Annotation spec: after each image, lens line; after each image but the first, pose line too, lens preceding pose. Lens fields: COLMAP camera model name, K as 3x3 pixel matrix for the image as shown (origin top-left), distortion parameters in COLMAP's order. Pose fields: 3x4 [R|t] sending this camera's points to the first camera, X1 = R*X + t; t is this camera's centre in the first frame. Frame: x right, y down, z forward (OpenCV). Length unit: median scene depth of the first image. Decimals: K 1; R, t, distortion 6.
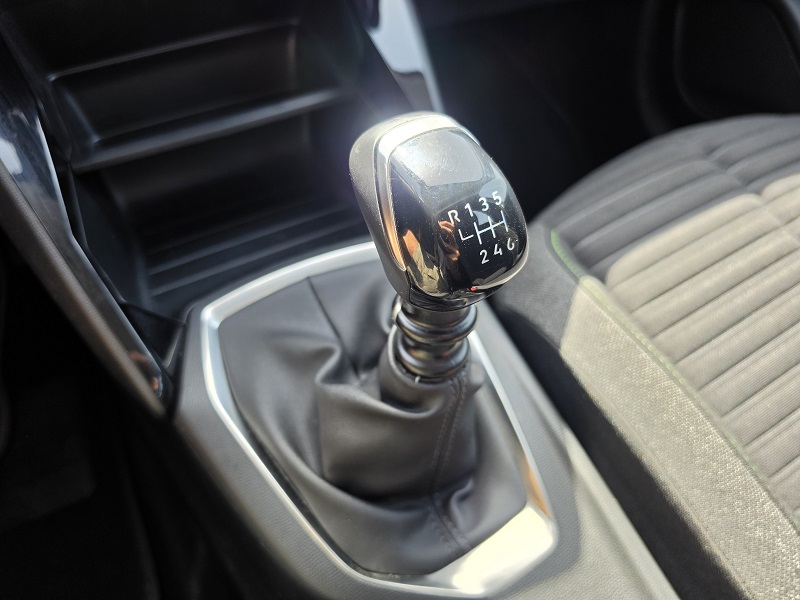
lens RADIAL K [[569.3, 0, 402.8], [0, 569.3, 299.9], [0, 0, 1]] dist [0.020039, -0.010126]
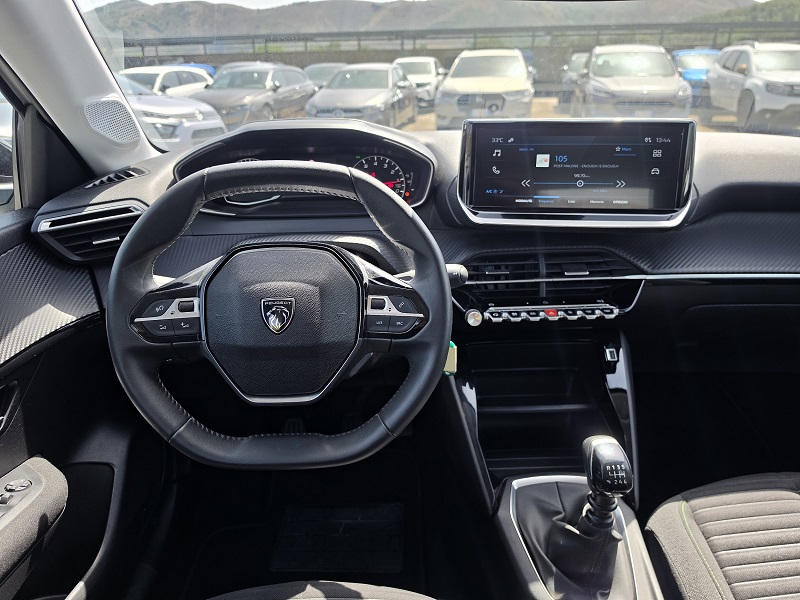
lens RADIAL K [[569.3, 0, 402.0], [0, 569.3, 304.0], [0, 0, 1]] dist [0.020039, -0.010126]
pose [[0.886569, 0.160901, -0.433712, 0.191720], [-0.312752, 0.899302, -0.305682, 0.249211], [0.340853, 0.406652, 0.847616, -1.688441]]
